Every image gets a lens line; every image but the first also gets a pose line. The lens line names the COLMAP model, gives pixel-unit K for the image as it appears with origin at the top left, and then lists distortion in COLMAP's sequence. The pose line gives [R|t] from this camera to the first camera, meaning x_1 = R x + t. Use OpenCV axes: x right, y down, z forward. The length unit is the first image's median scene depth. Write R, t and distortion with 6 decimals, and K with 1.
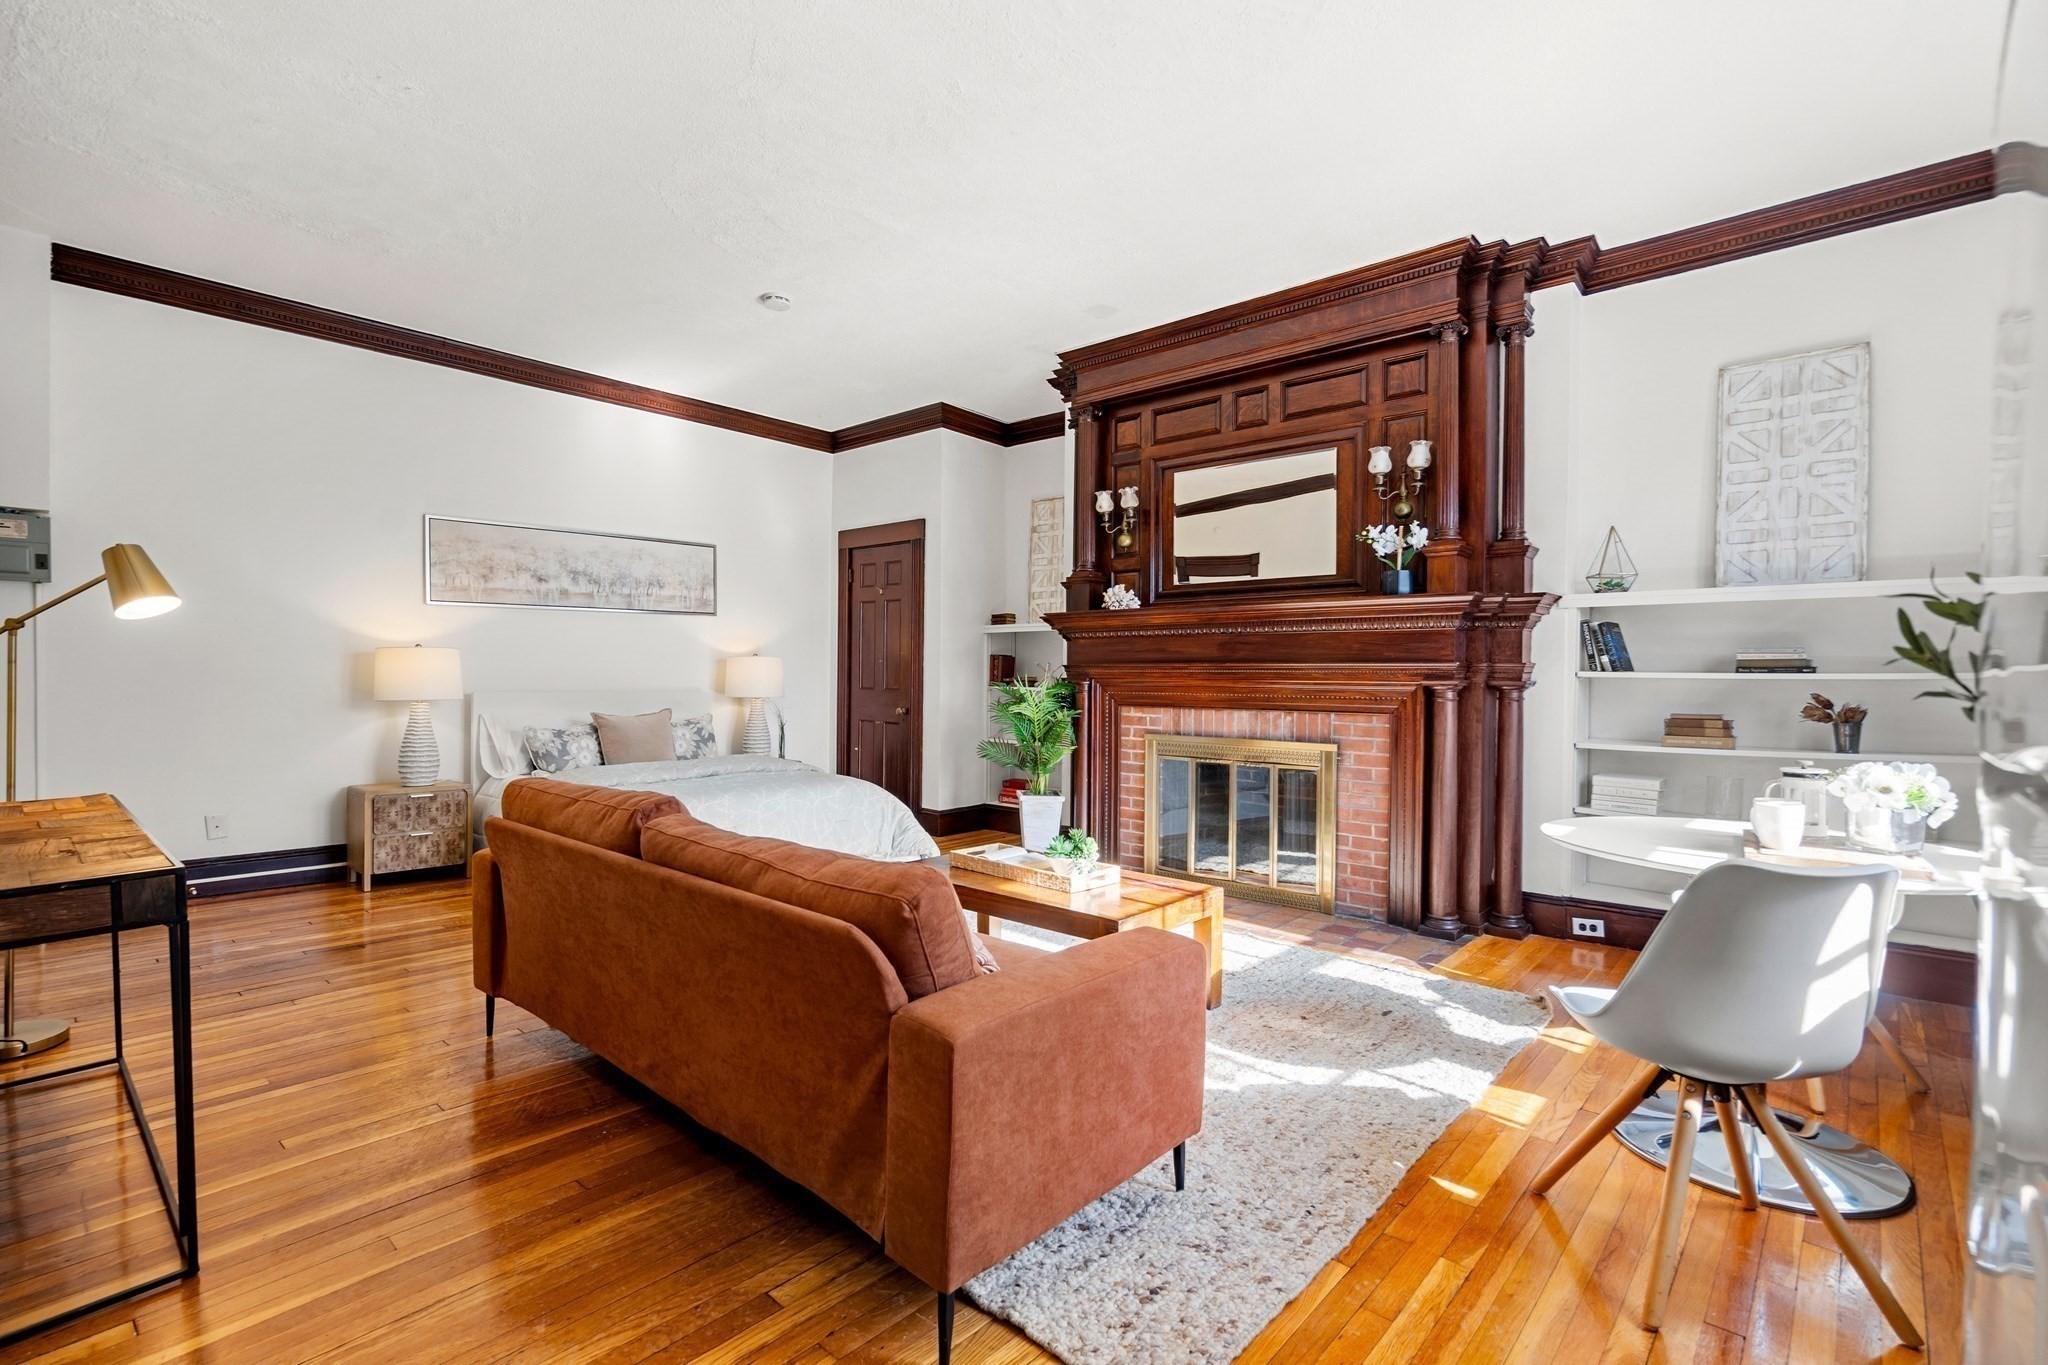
lens RADIAL K [[944.9, 0, 1015.6], [0, 944.9, 688.8], [0, 0, 1]] dist [-0.001873, 0.001008]
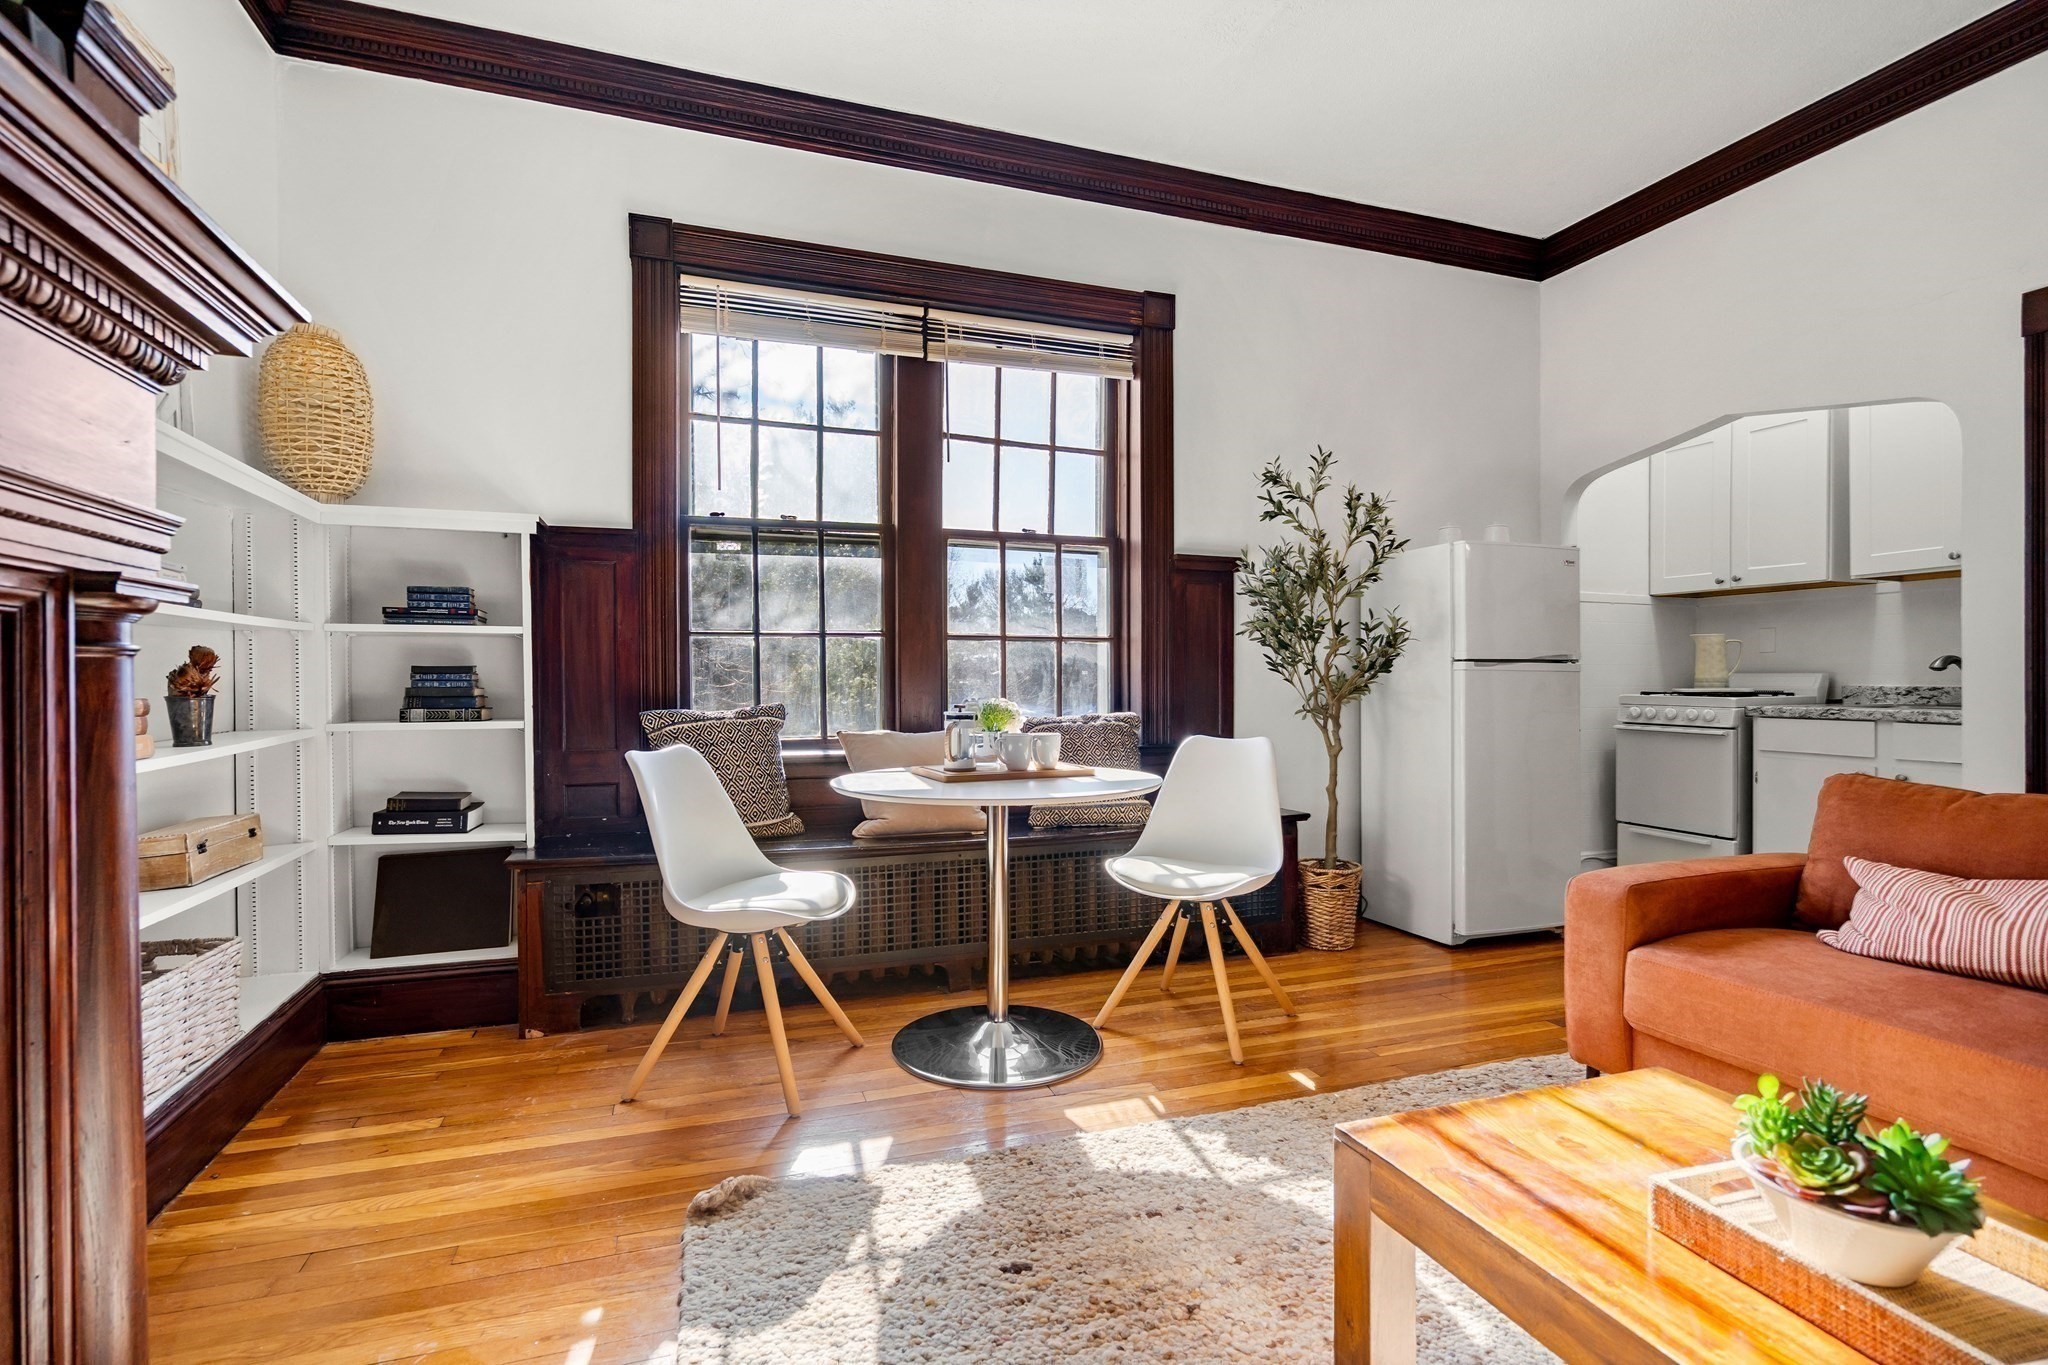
lens RADIAL K [[944.9, 0, 1015.6], [0, 944.9, 688.8], [0, 0, 1]] dist [-0.001873, 0.001008]
pose [[-0.876876, -0.010864, 0.480593, 0.091289], [0.001144, 0.999695, 0.024687, 0.012131], [-0.480714, 0.022198, -0.876596, 0.854207]]
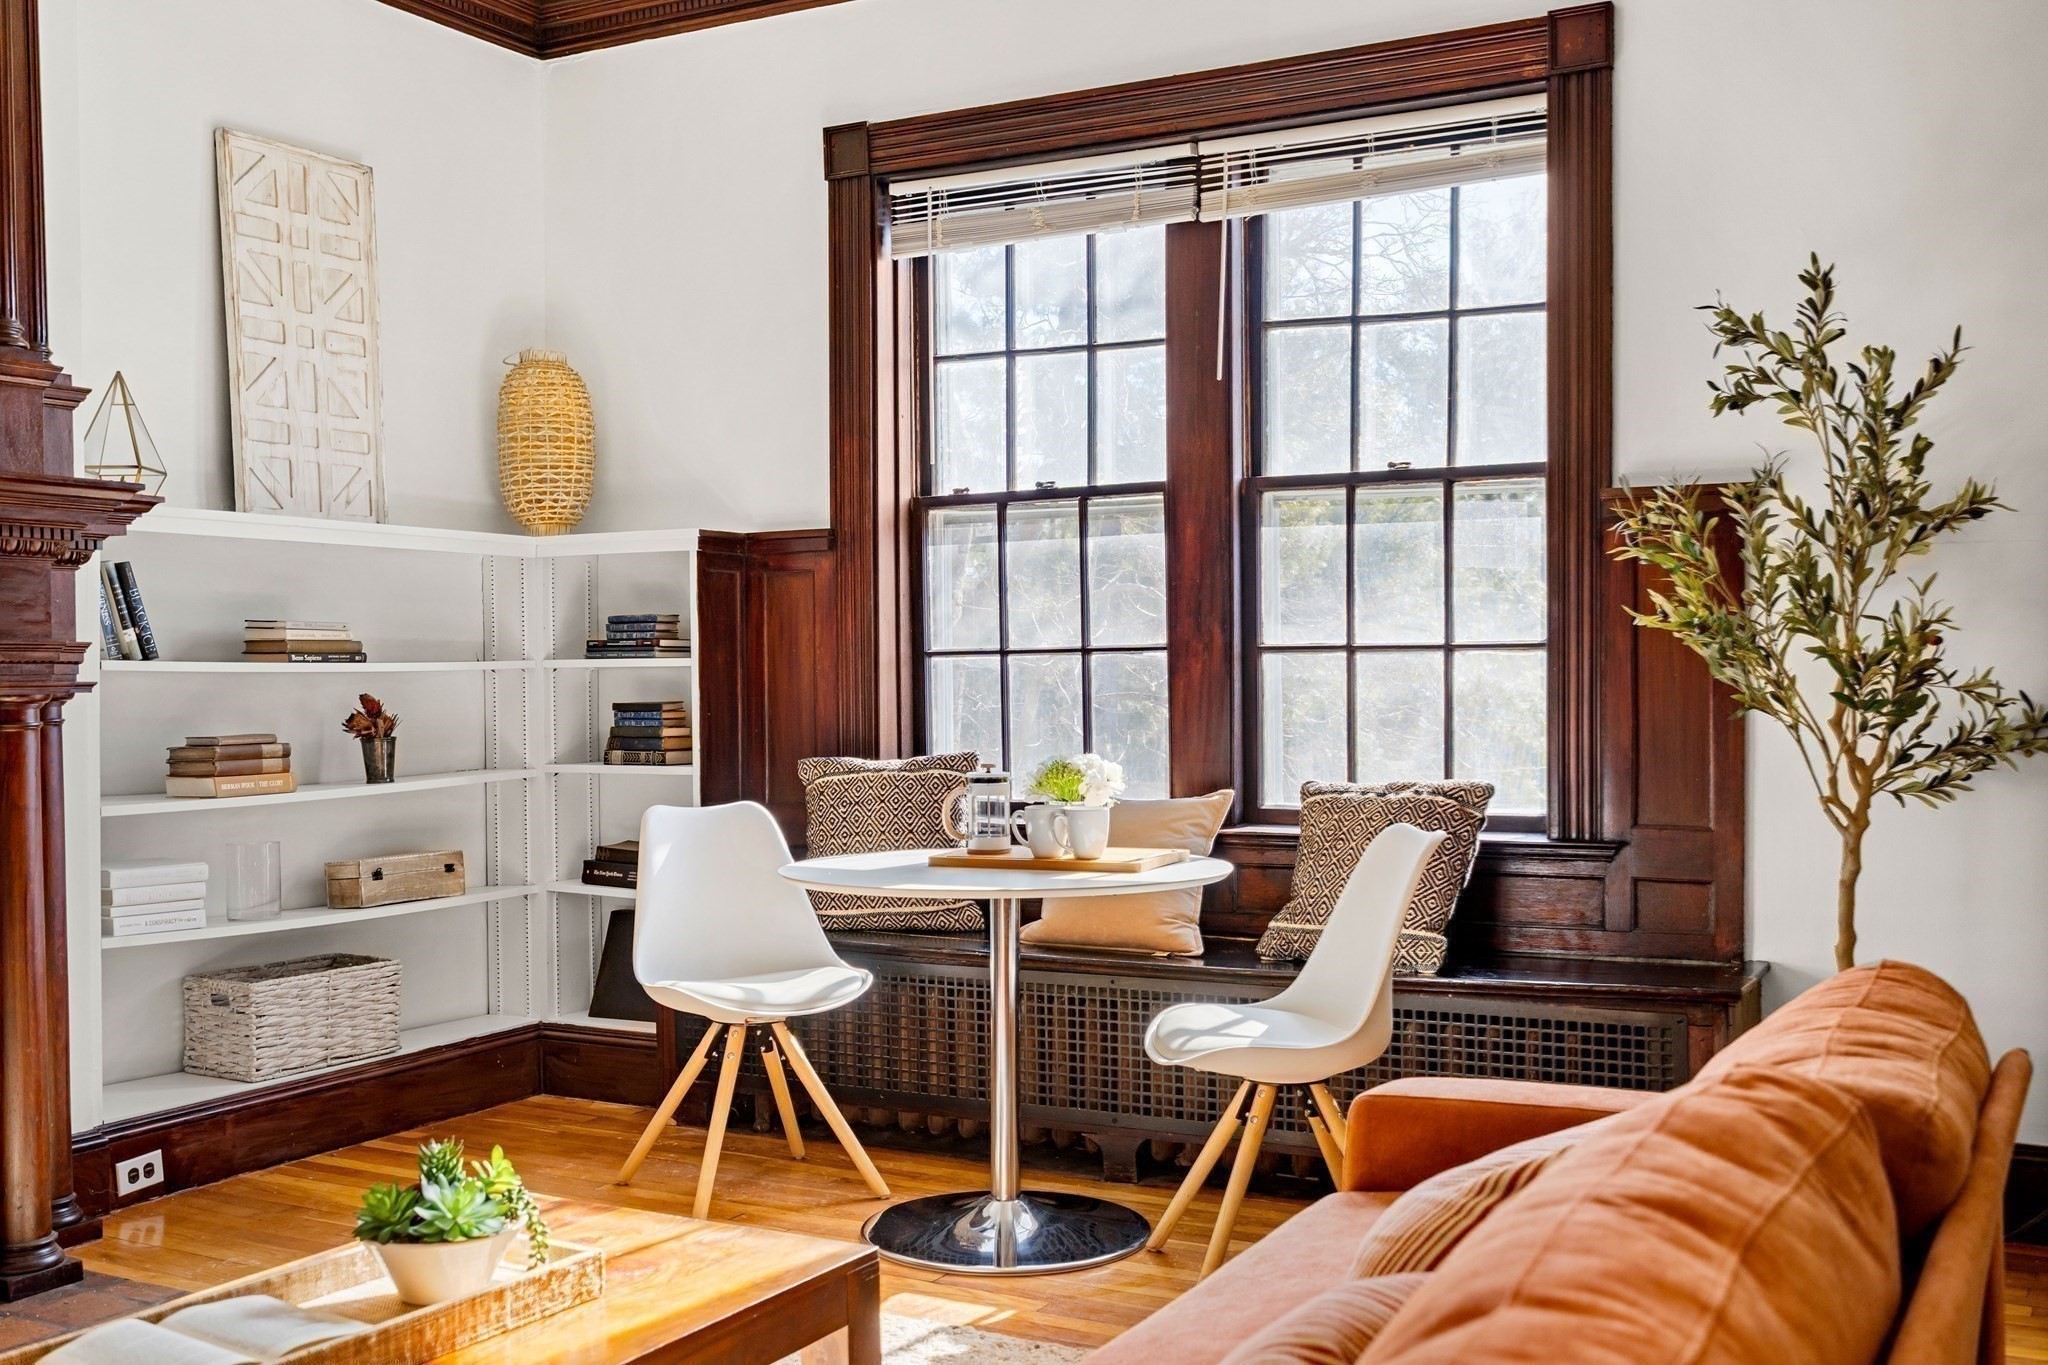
lens RADIAL K [[2039.7, 0, 1009.6], [0, 2039.7, 712.4], [0, 0, 1]] dist [0.006396, 0.010861]
pose [[-0.232147, -0.024803, 0.972364, -0.413101], [0.021039, 0.999313, 0.030513, -0.010560], [-0.972453, 0.027541, -0.231466, 0.602556]]
